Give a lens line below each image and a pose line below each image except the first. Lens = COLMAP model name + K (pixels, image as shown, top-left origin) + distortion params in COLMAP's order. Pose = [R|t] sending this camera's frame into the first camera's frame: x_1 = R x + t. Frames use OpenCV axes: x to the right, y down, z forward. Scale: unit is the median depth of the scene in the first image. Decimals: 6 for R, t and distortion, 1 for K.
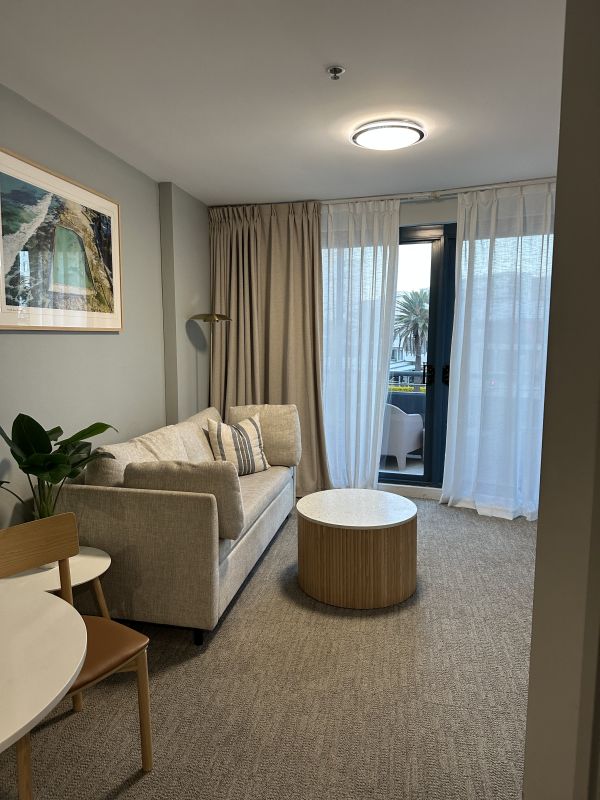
lens RADIAL K [[553.0, 0, 300.0], [0, 553.0, 400.0], [0, 0, 1]] dist [0.102229, -0.145795]
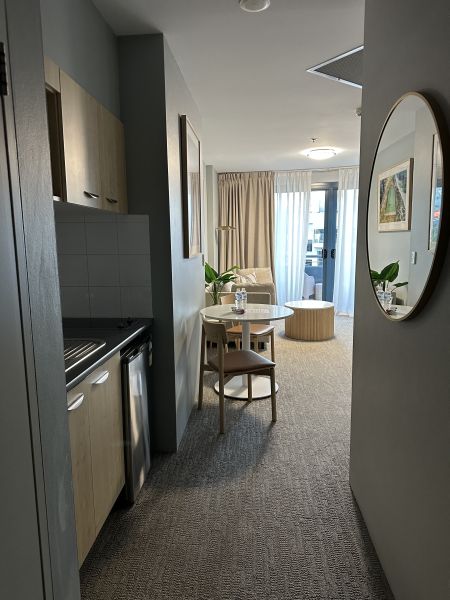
lens RADIAL K [[414.7, 0, 225.0], [0, 414.7, 300.0], [0, 0, 1]] dist [0.102229, -0.145795]
pose [[0.994489, -0.029634, 0.100563, -0.316981], [0.027035, 0.999267, 0.027104, 0.078403], [-0.101293, -0.024236, 0.994561, -0.551473]]
